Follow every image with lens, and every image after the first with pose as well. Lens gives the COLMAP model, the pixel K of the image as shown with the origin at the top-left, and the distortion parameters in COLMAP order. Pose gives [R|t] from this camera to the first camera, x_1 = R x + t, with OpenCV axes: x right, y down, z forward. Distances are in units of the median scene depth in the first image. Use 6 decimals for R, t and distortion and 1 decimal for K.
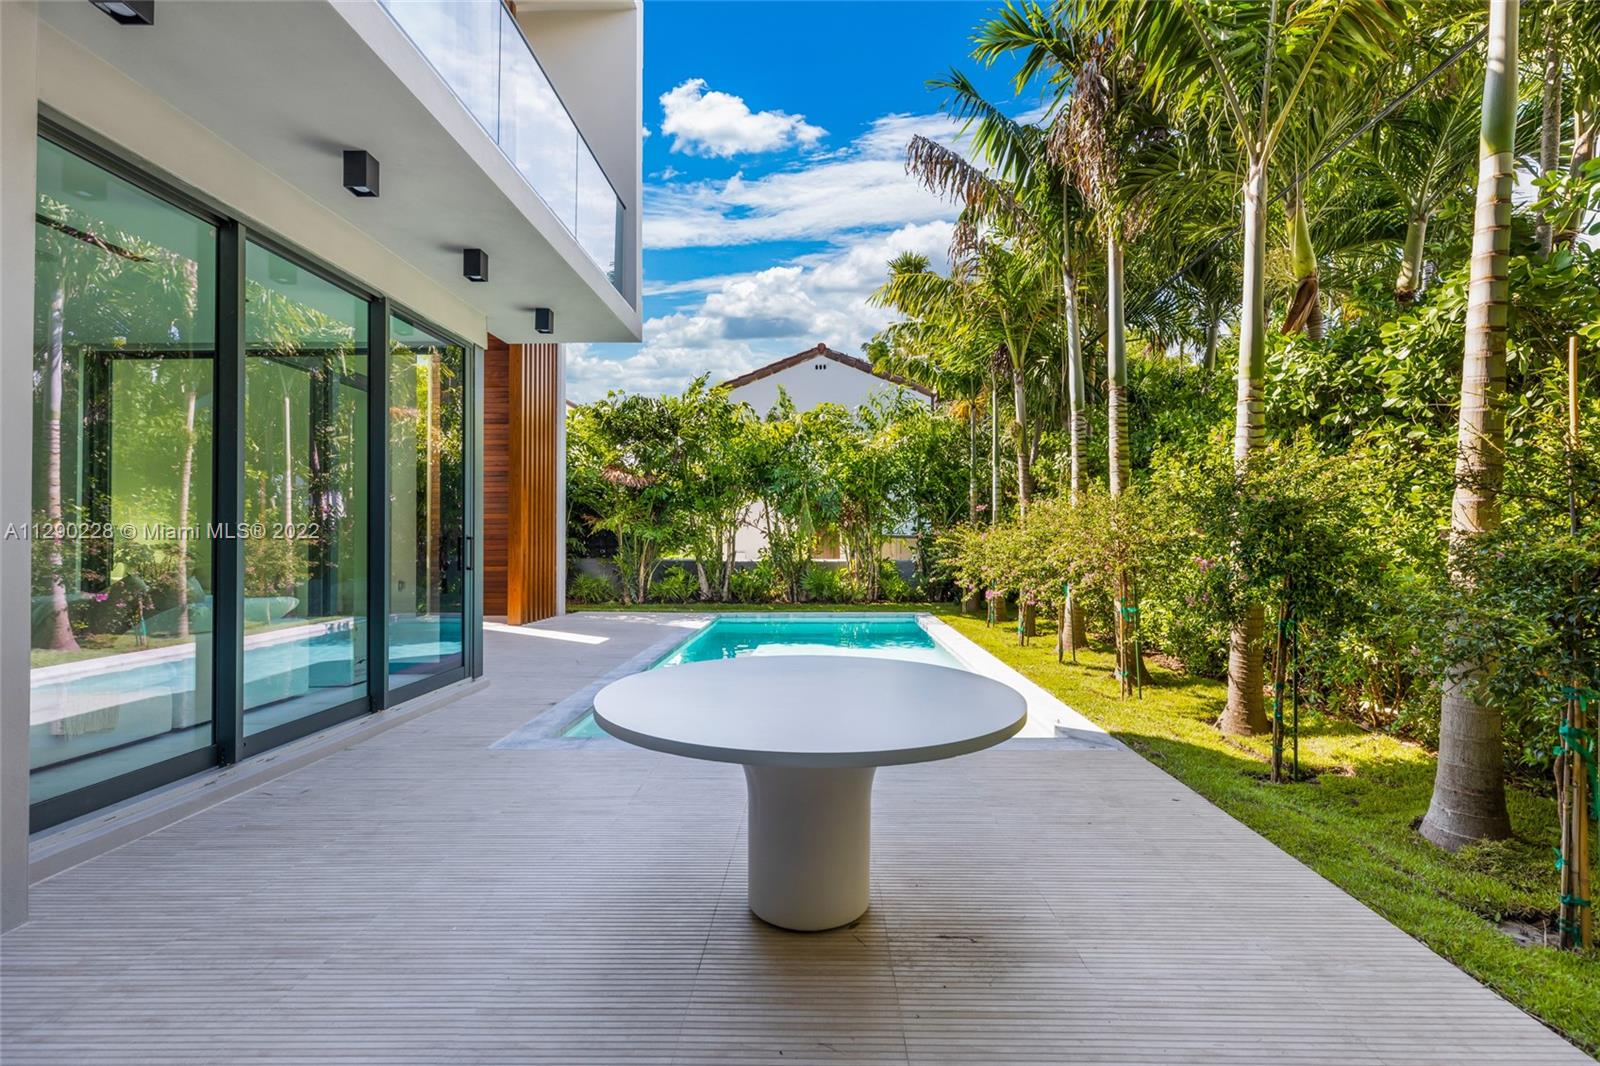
lens RADIAL K [[753.1, 0, 799.0], [0, 753.1, 526.2], [0, 0, 1]] dist [0.004516, 0.000207]
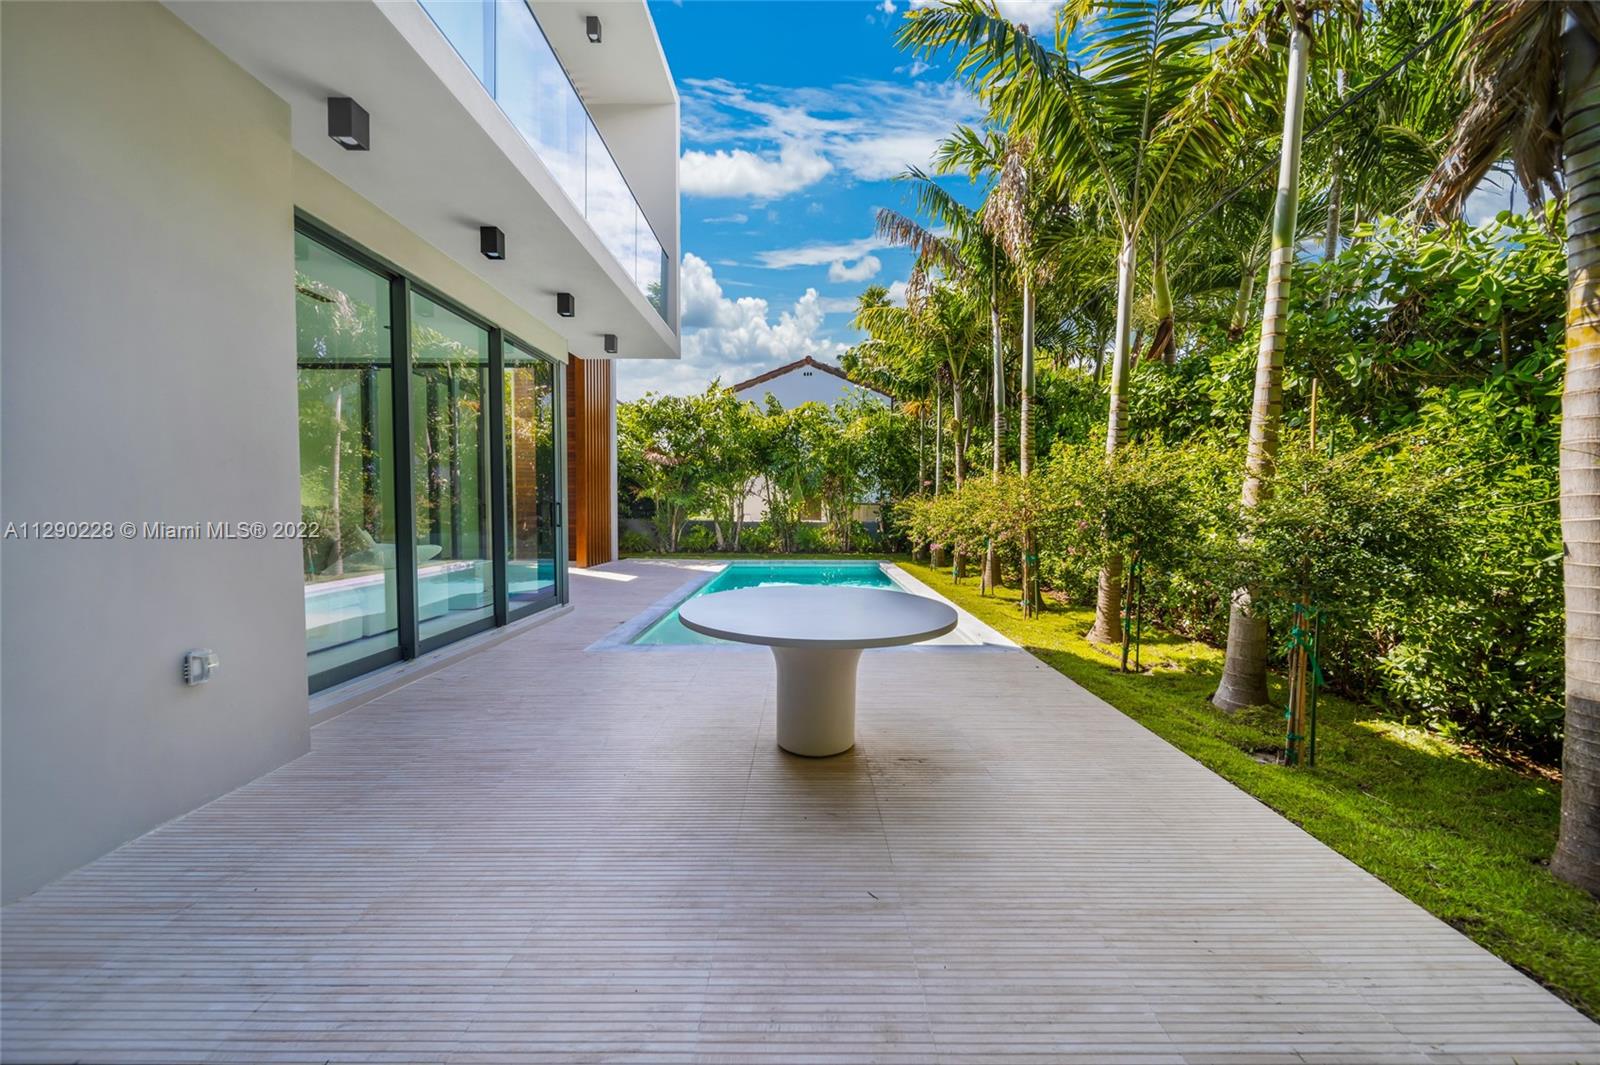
lens RADIAL K [[578.4, 0, 802.7], [0, 578.4, 525.0], [0, 0, 1]] dist [-0.000825, -0.000074]
pose [[0.999624, 0.005657, 0.026831, -0.013047], [-0.007039, 0.998638, 0.051695, -0.001960], [-0.026502, -0.051865, 0.998302, -0.045284]]
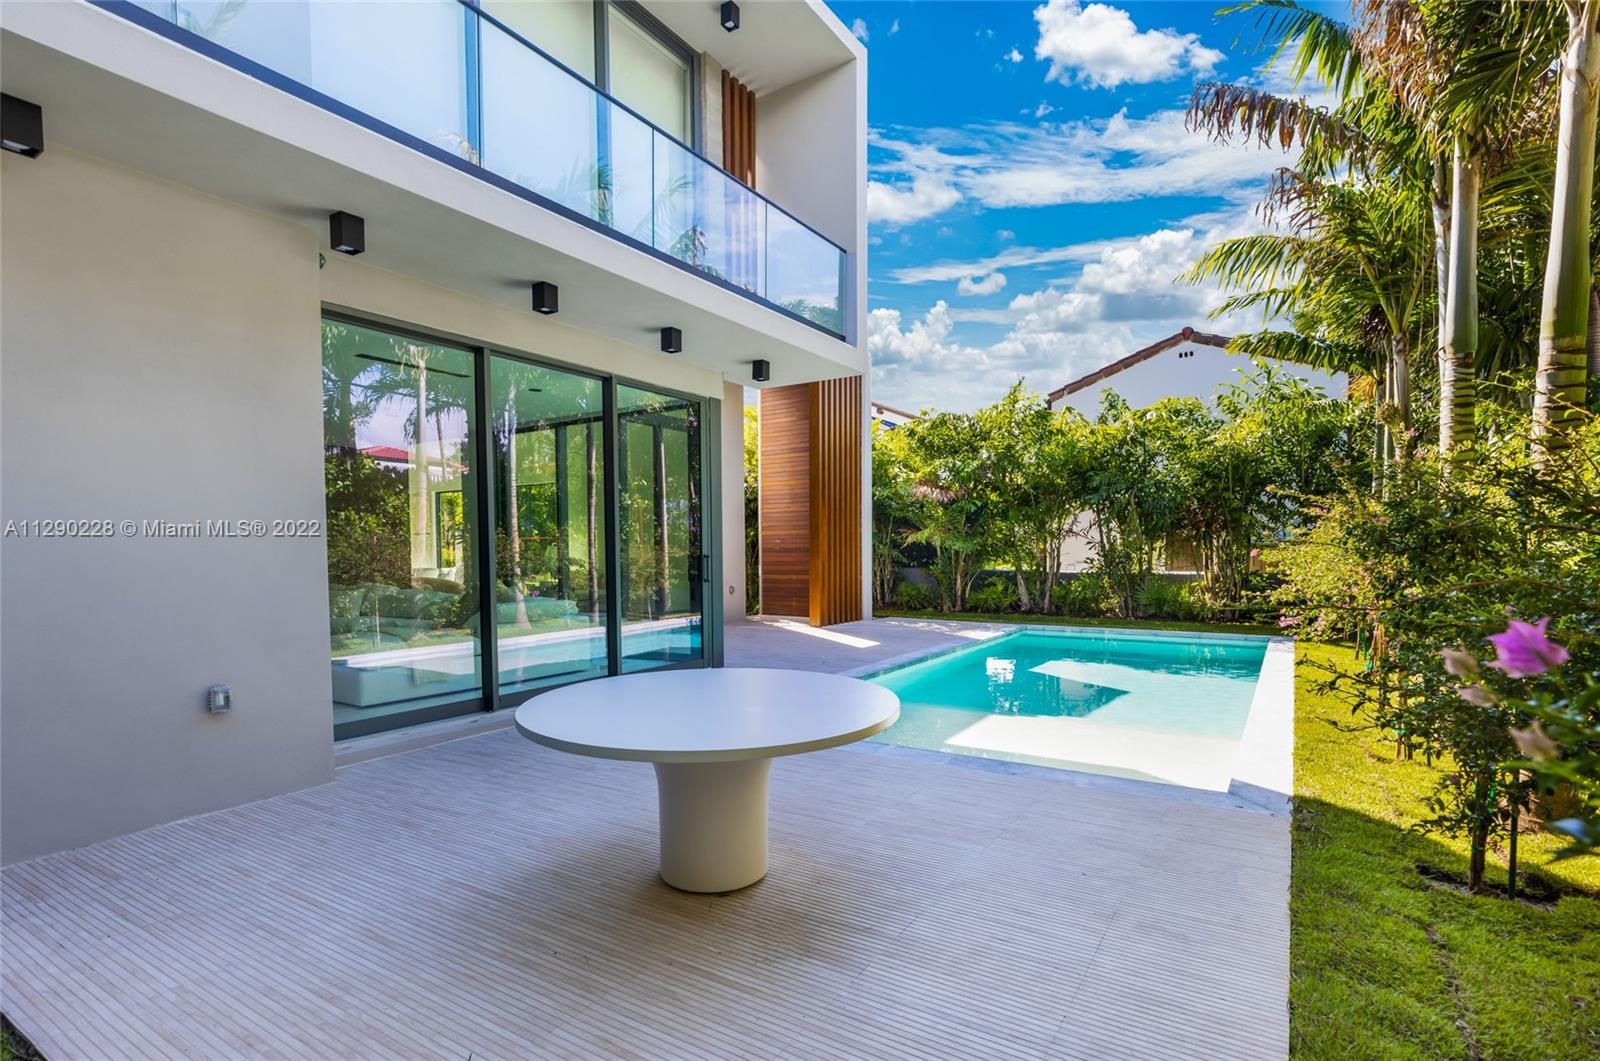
lens RADIAL K [[740.4, 0, 801.4], [0, 740.4, 569.8], [0, 0, 1]] dist [0.003643, 0.000405]
pose [[0.863085, 0.013938, -0.504867, 0.200641], [0.011727, 0.998797, 0.047622, -0.011639], [0.504923, -0.047022, 0.861883, 0.017921]]
